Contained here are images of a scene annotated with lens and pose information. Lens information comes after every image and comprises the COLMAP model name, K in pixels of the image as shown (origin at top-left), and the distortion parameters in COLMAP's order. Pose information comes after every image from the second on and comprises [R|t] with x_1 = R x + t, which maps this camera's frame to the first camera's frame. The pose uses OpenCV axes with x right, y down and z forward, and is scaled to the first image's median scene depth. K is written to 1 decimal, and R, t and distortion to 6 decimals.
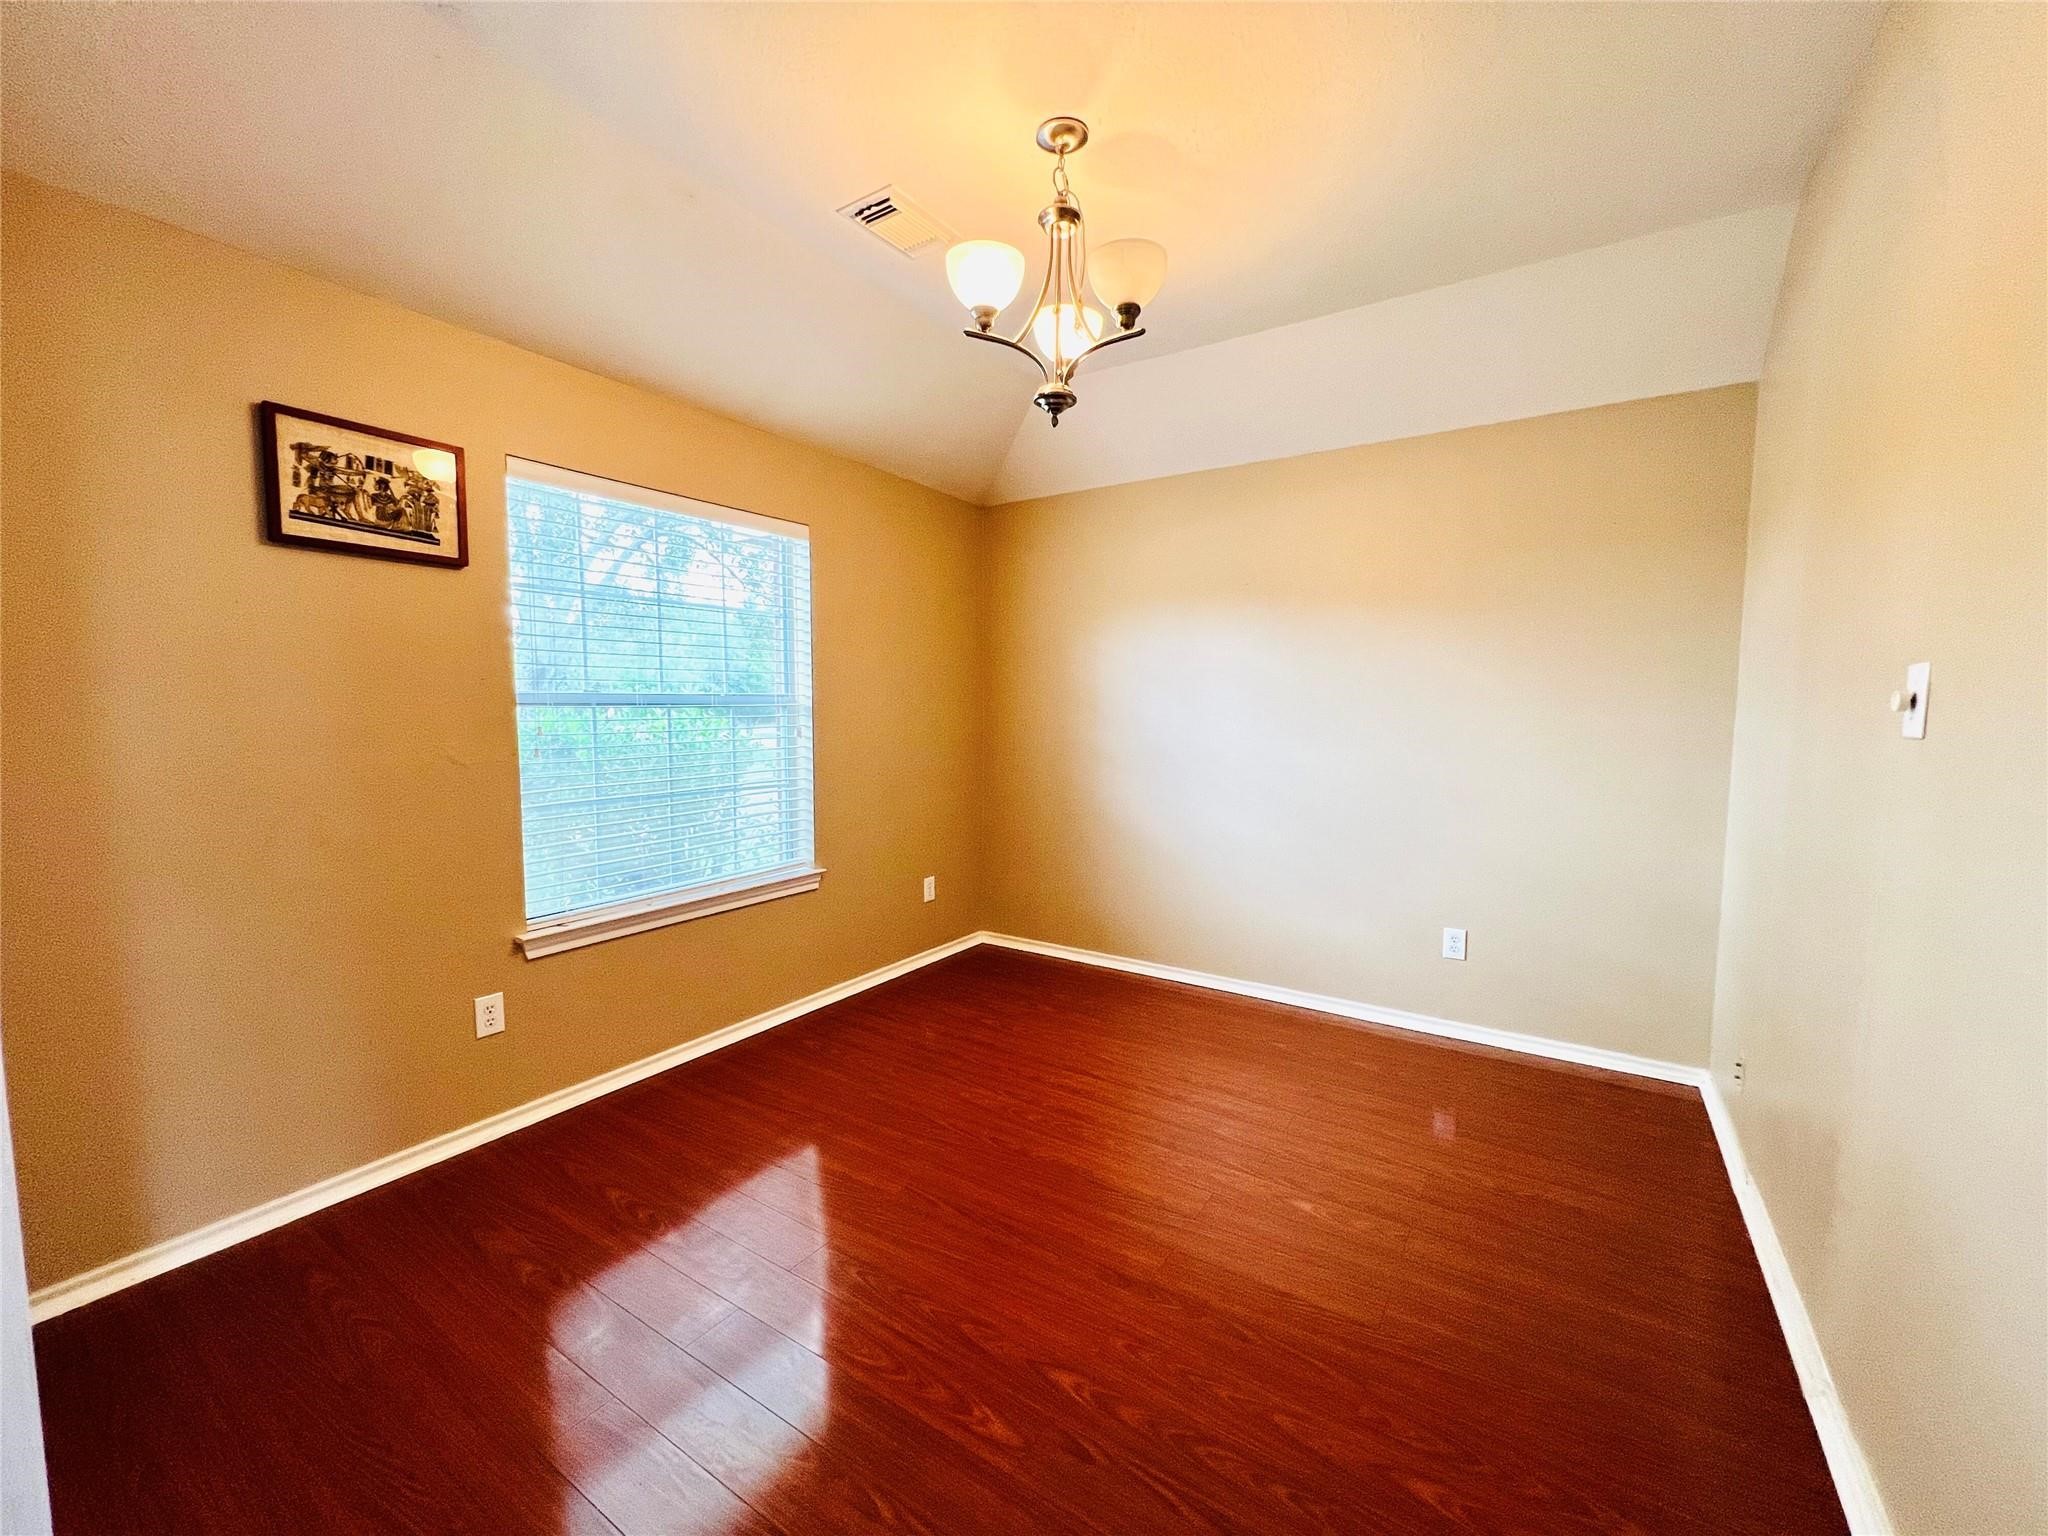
lens RADIAL K [[823.9, 0, 1021.9], [0, 823.9, 765.1], [0, 0, 1]] dist [-0.000122, 0.000499]
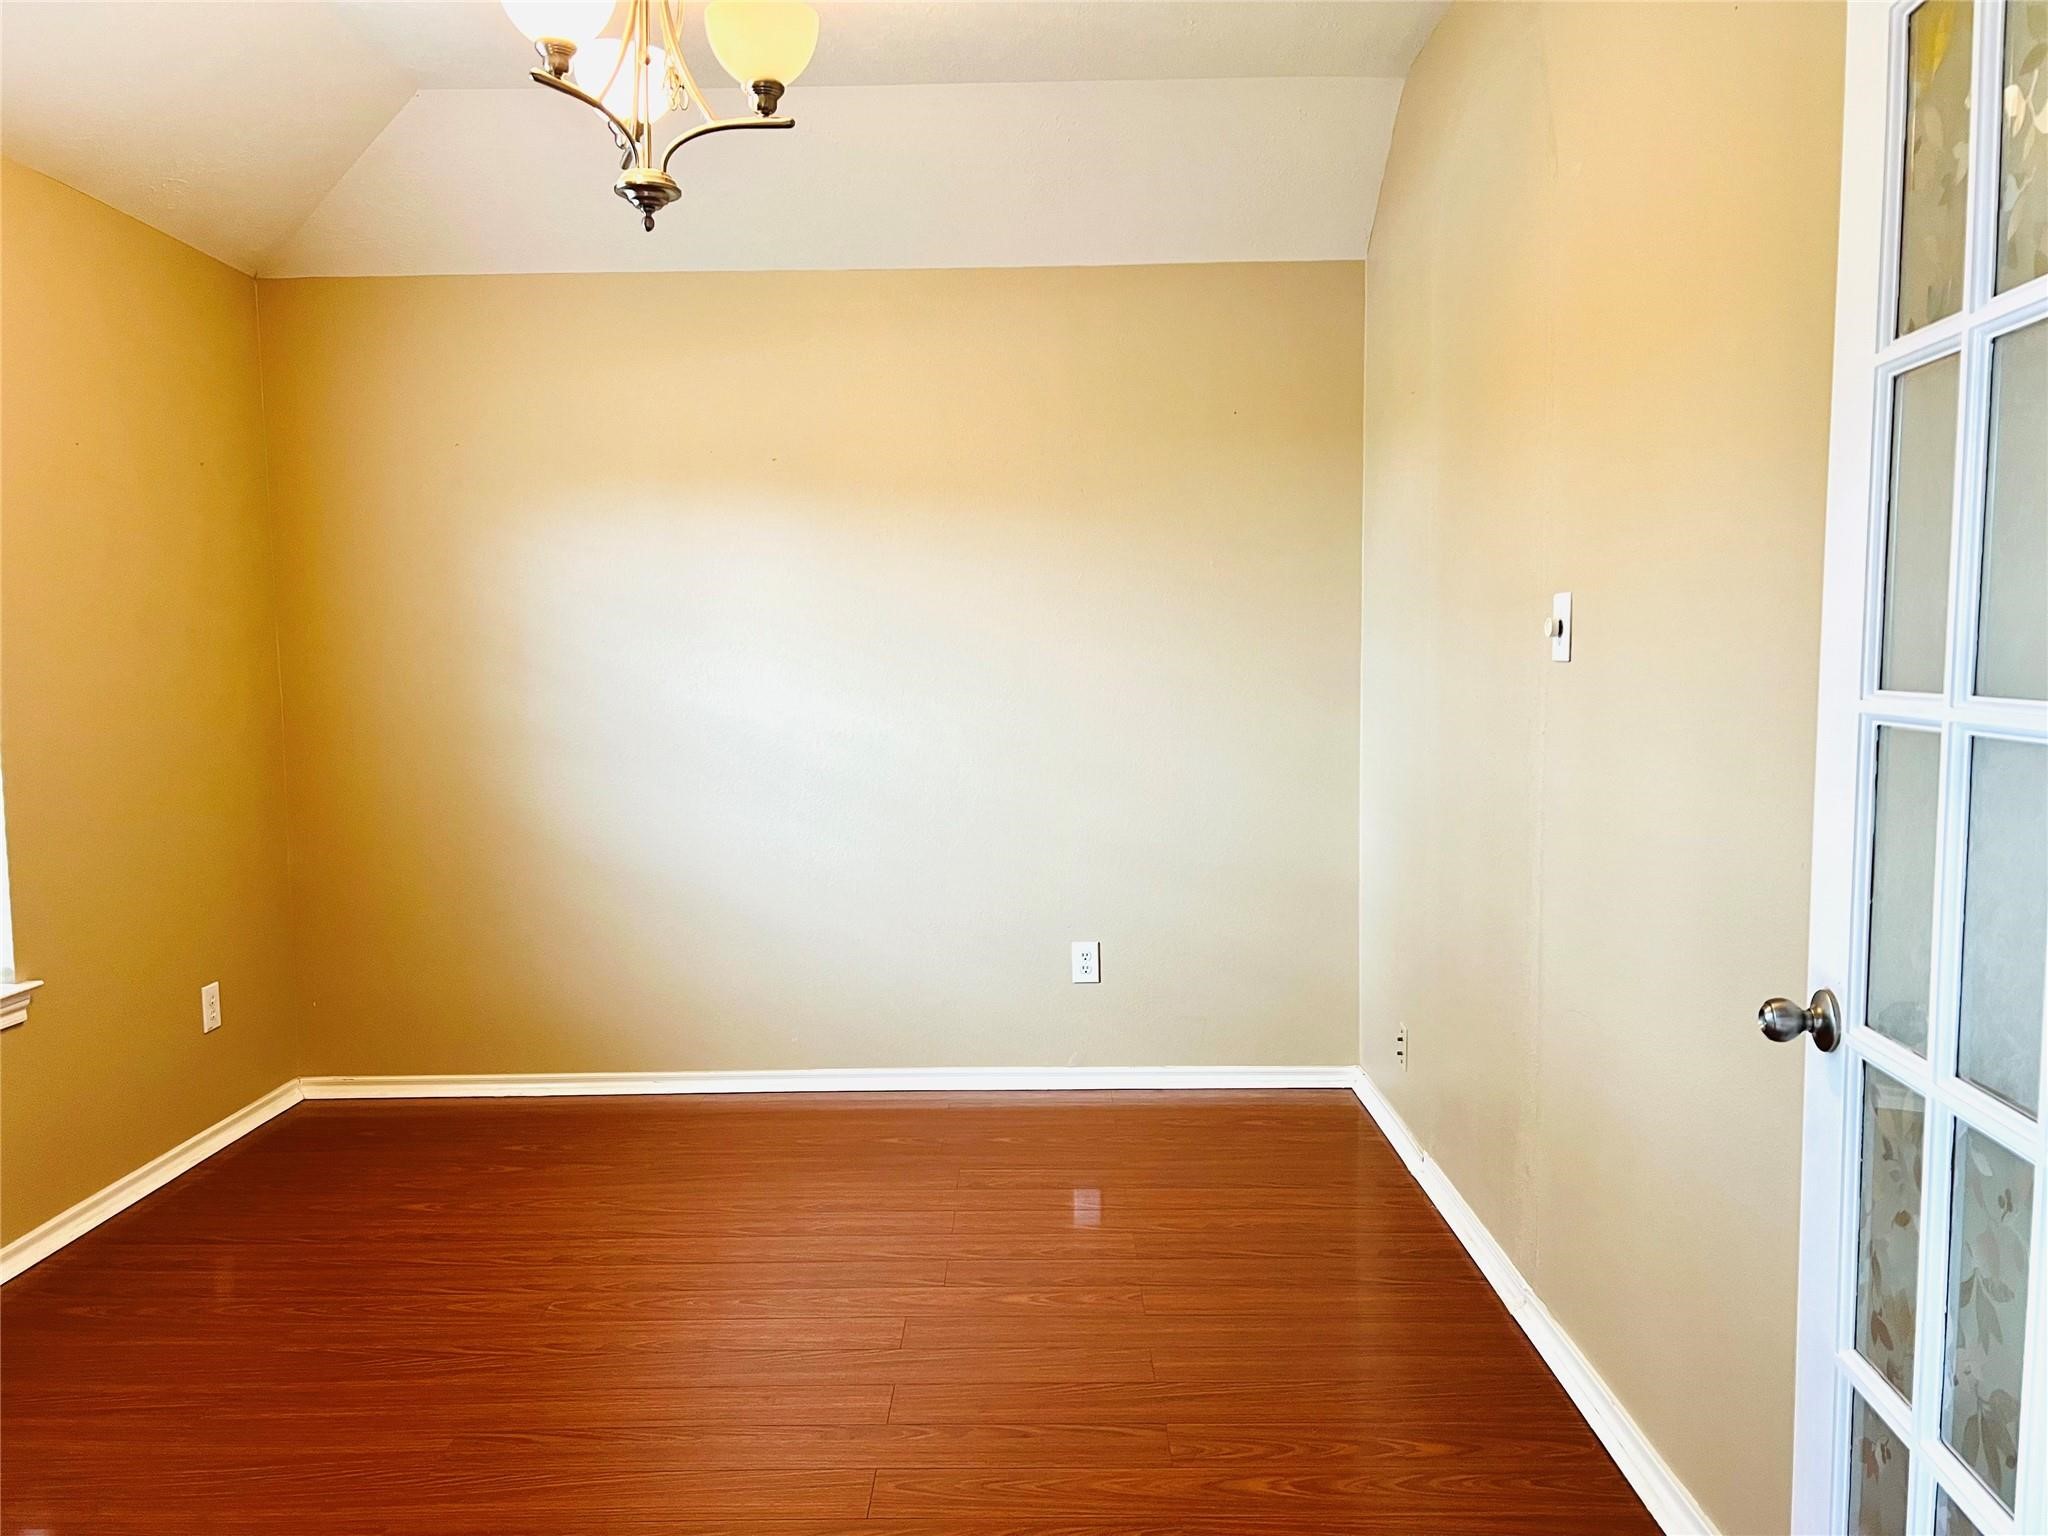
lens RADIAL K [[1546.5, 0, 1021.0], [0, 1546.5, 764.4], [0, 0, 1]] dist [0.053829, -0.055284]
pose [[0.841063, -0.056886, 0.537938, -0.372020], [0.056035, 0.998267, 0.017955, 0.015019], [-0.538027, 0.015042, 0.842793, -0.204470]]
